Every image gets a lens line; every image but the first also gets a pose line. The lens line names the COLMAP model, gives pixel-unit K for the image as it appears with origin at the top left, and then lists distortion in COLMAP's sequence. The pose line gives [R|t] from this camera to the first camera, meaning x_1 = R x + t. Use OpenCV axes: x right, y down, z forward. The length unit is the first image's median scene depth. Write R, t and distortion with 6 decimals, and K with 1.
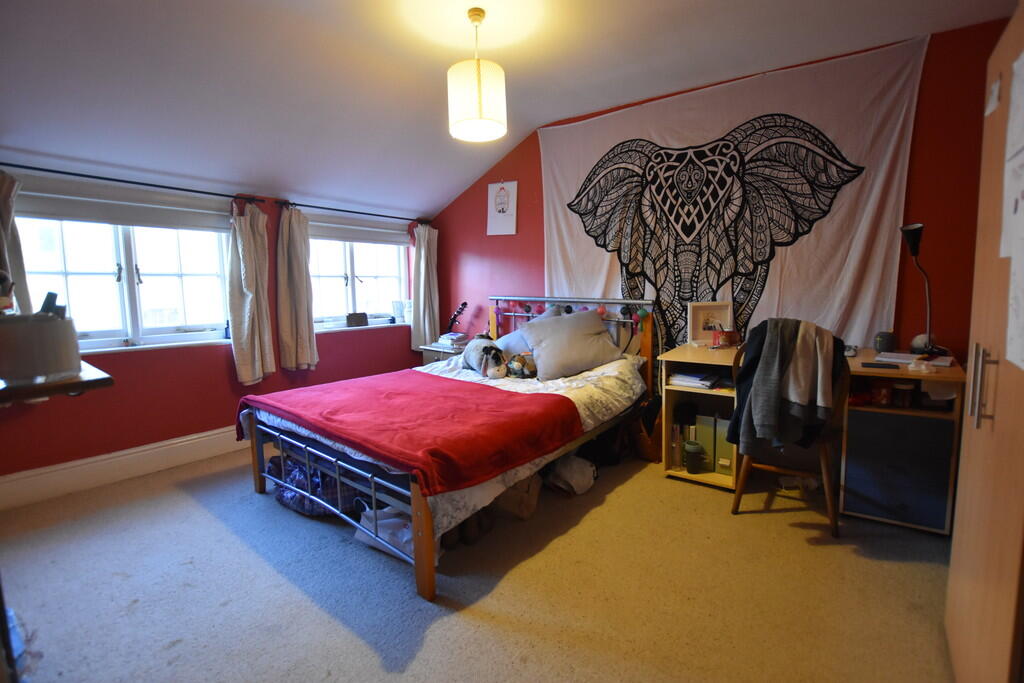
lens RADIAL K [[485.4, 0, 512.0], [0, 485.4, 341.5], [0, 0, 1]] dist [0.000386, 0.000054]
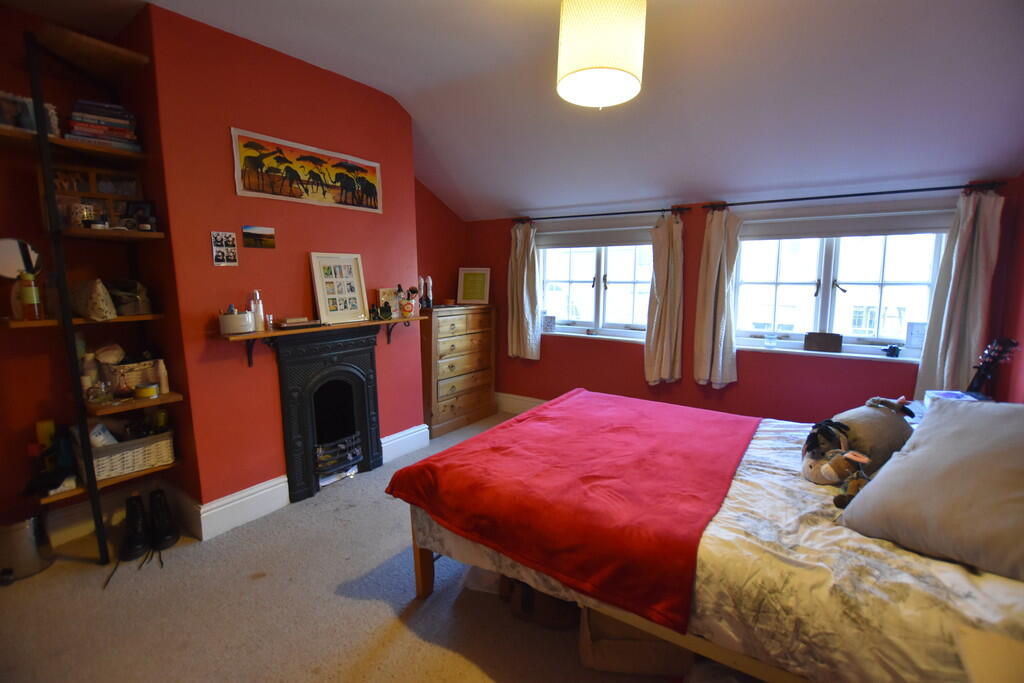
lens RADIAL K [[441.5, 0, 512.0], [0, 441.5, 341.5], [0, 0, 1]] dist [-0.047856, 0.000081]
pose [[0.016023, 0.124660, -0.992070, 0.330235], [-0.125250, 0.984632, 0.121703, -0.067879], [0.991996, 0.122307, 0.031391, 0.525732]]
